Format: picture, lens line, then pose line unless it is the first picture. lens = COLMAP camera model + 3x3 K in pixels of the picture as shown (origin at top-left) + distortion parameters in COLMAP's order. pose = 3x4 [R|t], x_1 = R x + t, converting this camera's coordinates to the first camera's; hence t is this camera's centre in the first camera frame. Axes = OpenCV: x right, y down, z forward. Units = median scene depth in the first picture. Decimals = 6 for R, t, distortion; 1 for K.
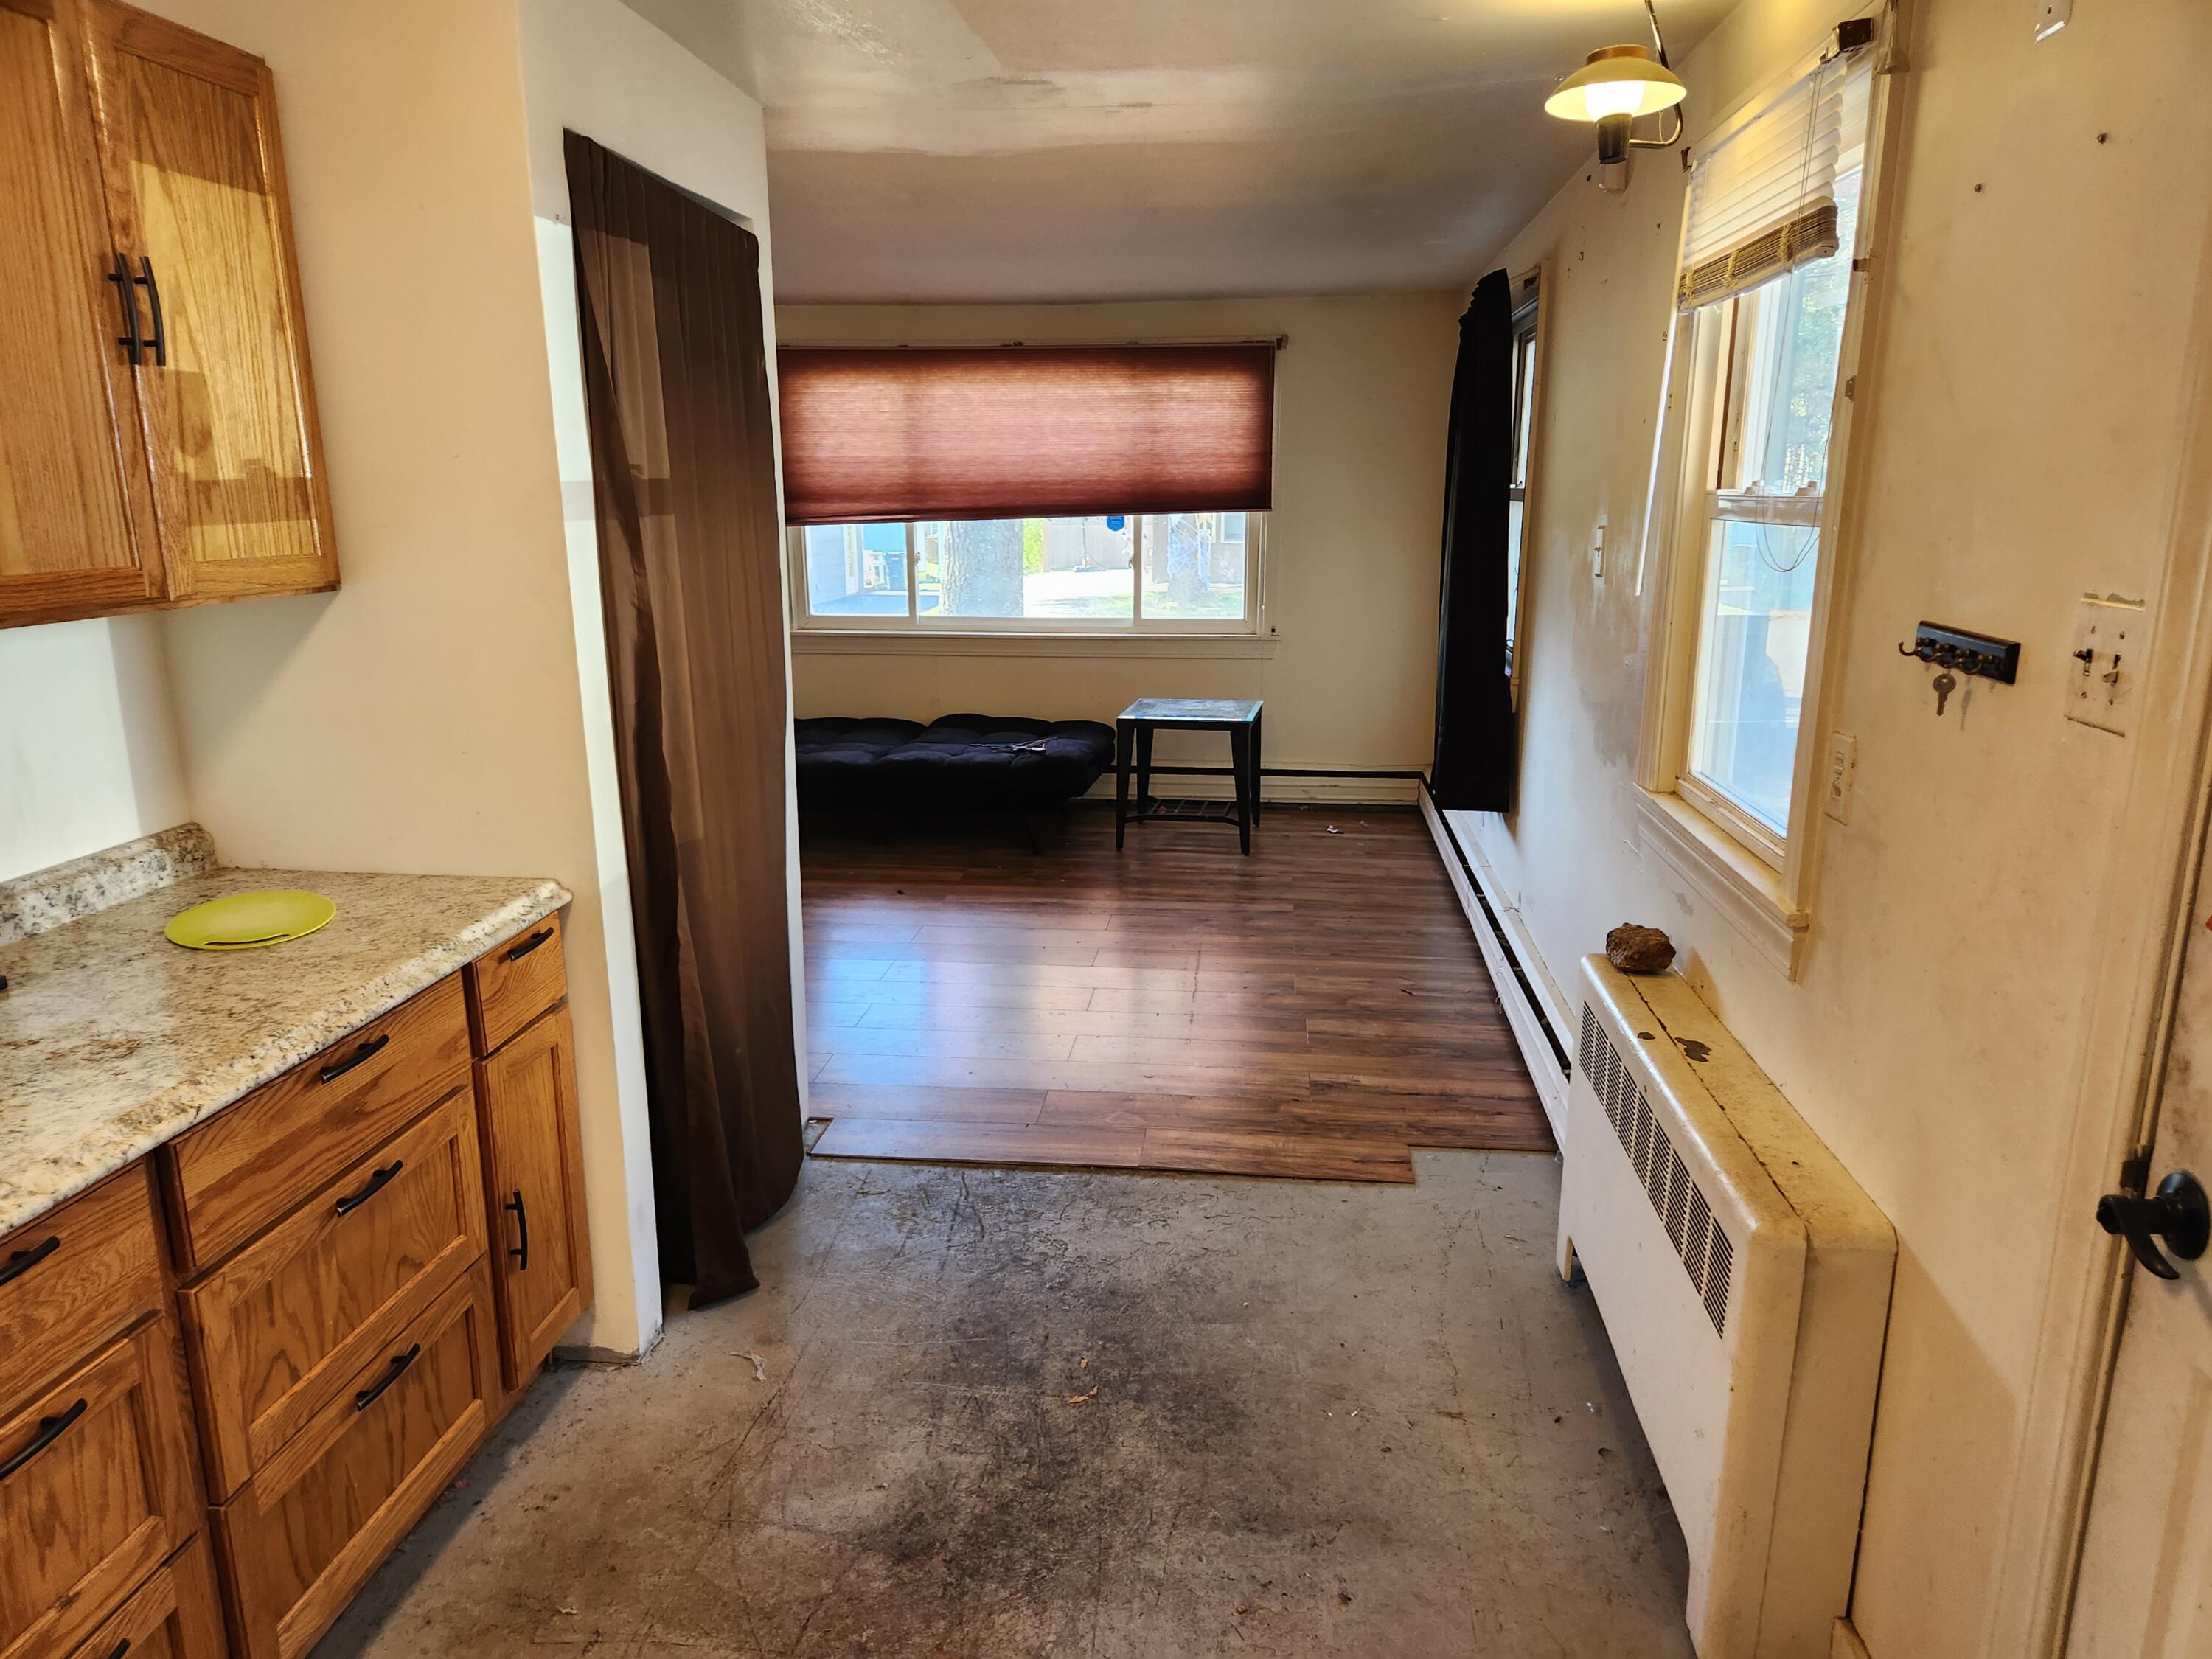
lens RADIAL K [[1482.1, 0, 1101.4], [0, 1482.1, 842.4], [0, 0, 1]] dist [0.035620, 0.003856]
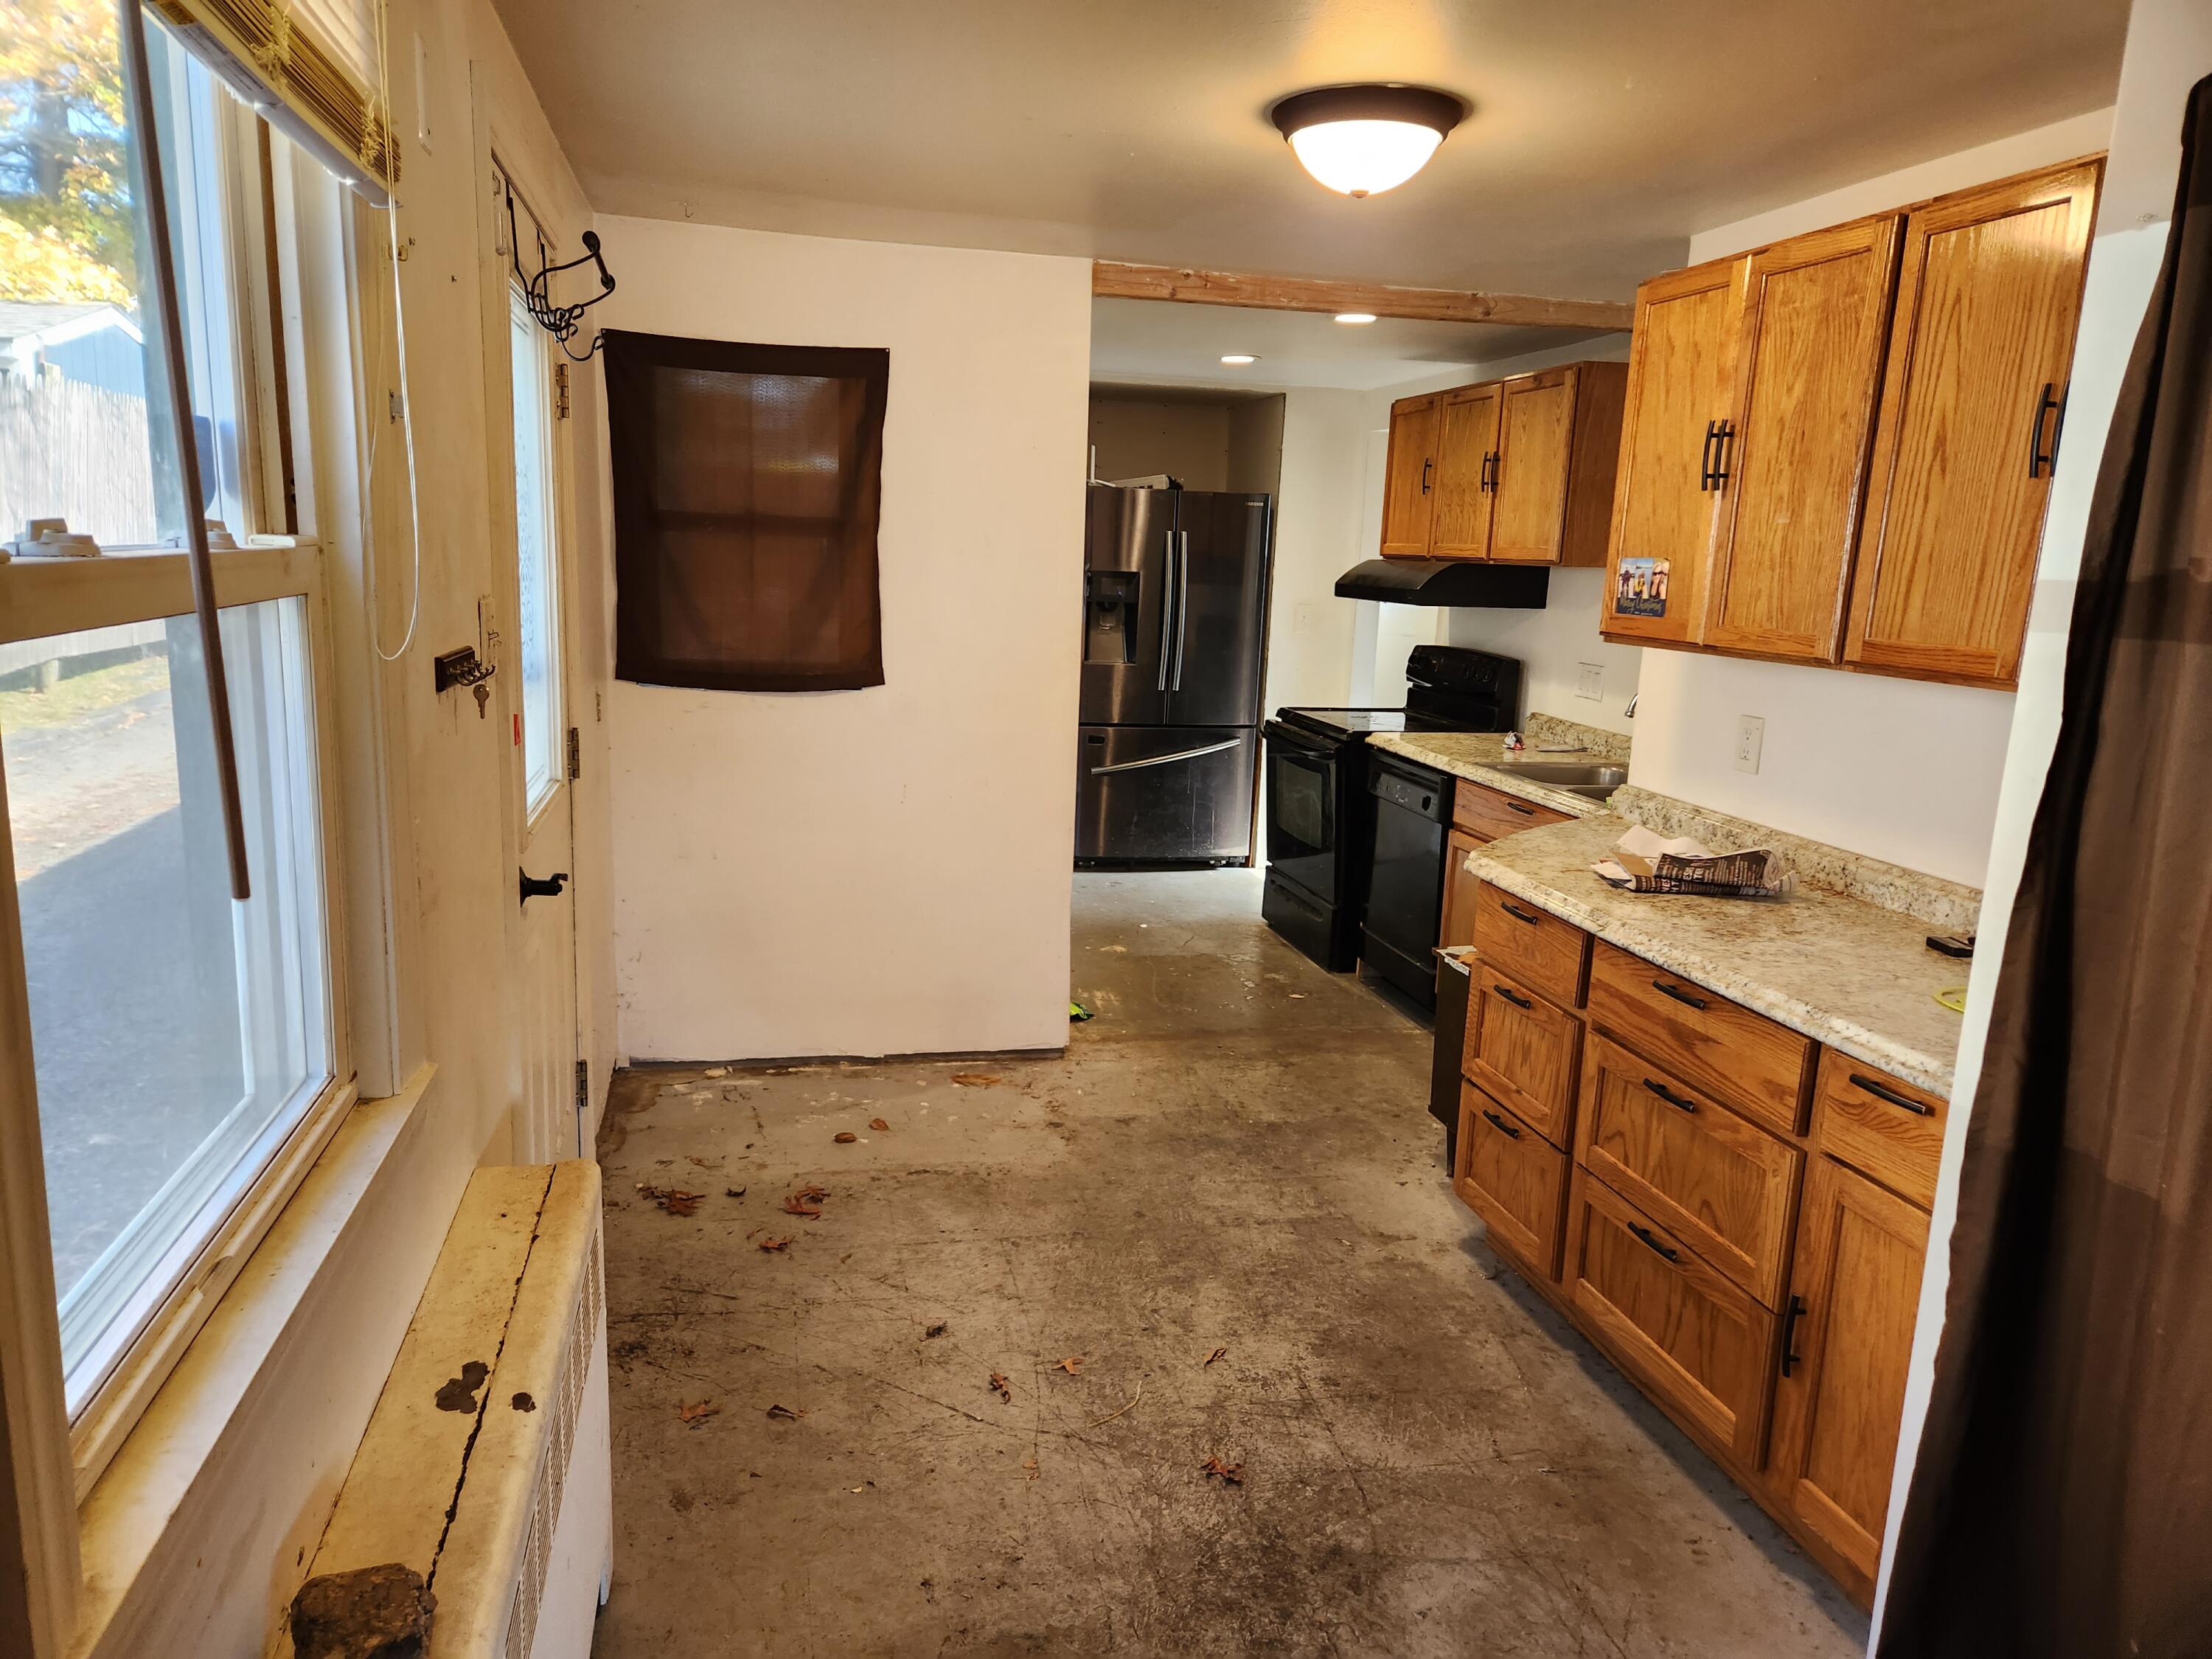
lens RADIAL K [[1482.1, 0, 1100.8], [0, 1482.1, 823.4], [0, 0, 1]] dist [0.035620, 0.003856]
pose [[-0.939349, 0.031819, -0.341483, 0.386568], [-0.114810, 0.909065, 0.400525, -0.416935], [0.323175, 0.415439, -0.850276, 1.696183]]
